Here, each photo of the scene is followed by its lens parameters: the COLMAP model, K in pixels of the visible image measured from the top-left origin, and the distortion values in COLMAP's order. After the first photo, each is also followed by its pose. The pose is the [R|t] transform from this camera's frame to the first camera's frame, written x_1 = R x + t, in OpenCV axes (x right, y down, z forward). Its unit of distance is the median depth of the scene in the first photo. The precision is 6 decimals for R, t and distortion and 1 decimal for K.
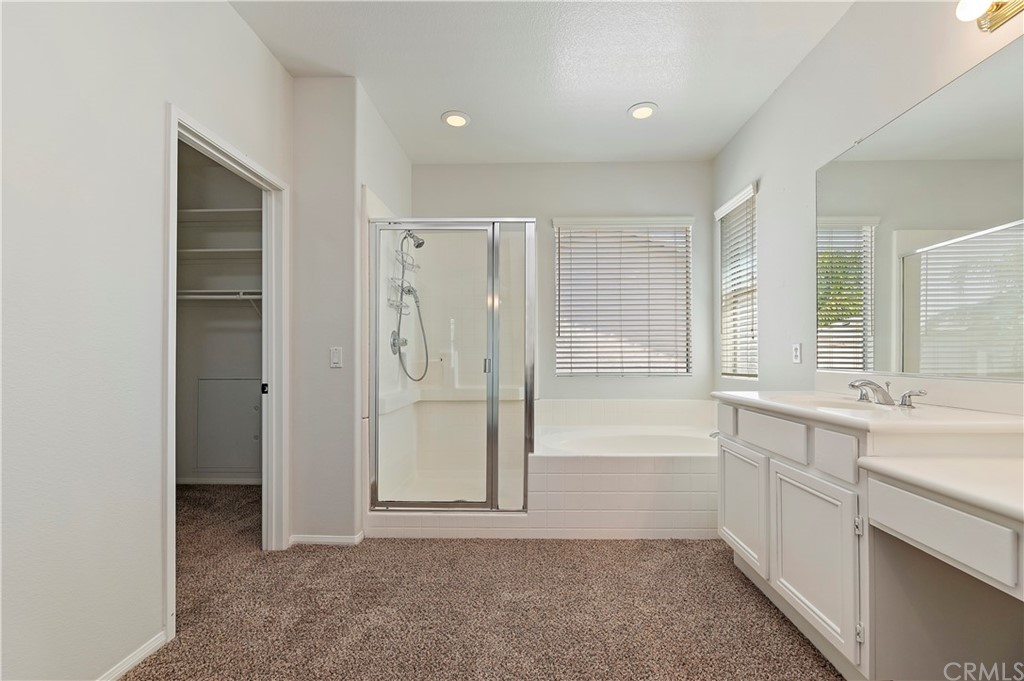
lens RADIAL K [[433.7, 0, 519.2], [0, 433.7, 350.8], [0, 0, 1]] dist [-0.000618, -0.000015]
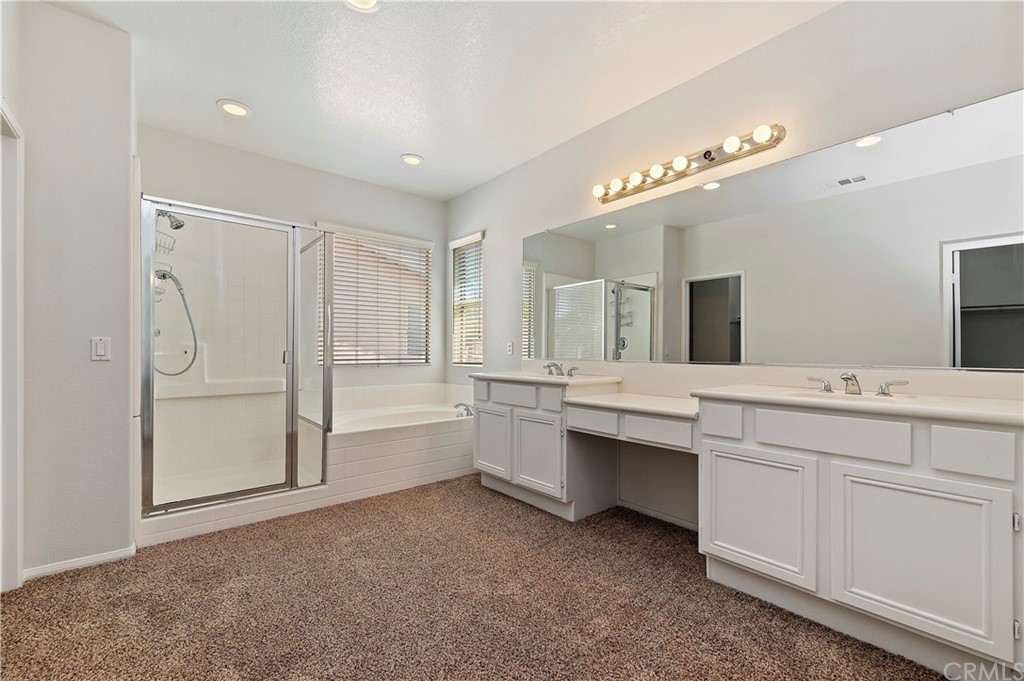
lens RADIAL K [[433.7, 0, 519.2], [0, 433.7, 350.8], [0, 0, 1]] dist [-0.000618, -0.000015]
pose [[0.746440, 0.004655, 0.665437, -0.371533], [-0.012290, 0.999901, 0.006791, 0.003175], [-0.665340, -0.013248, 0.746423, -0.200771]]
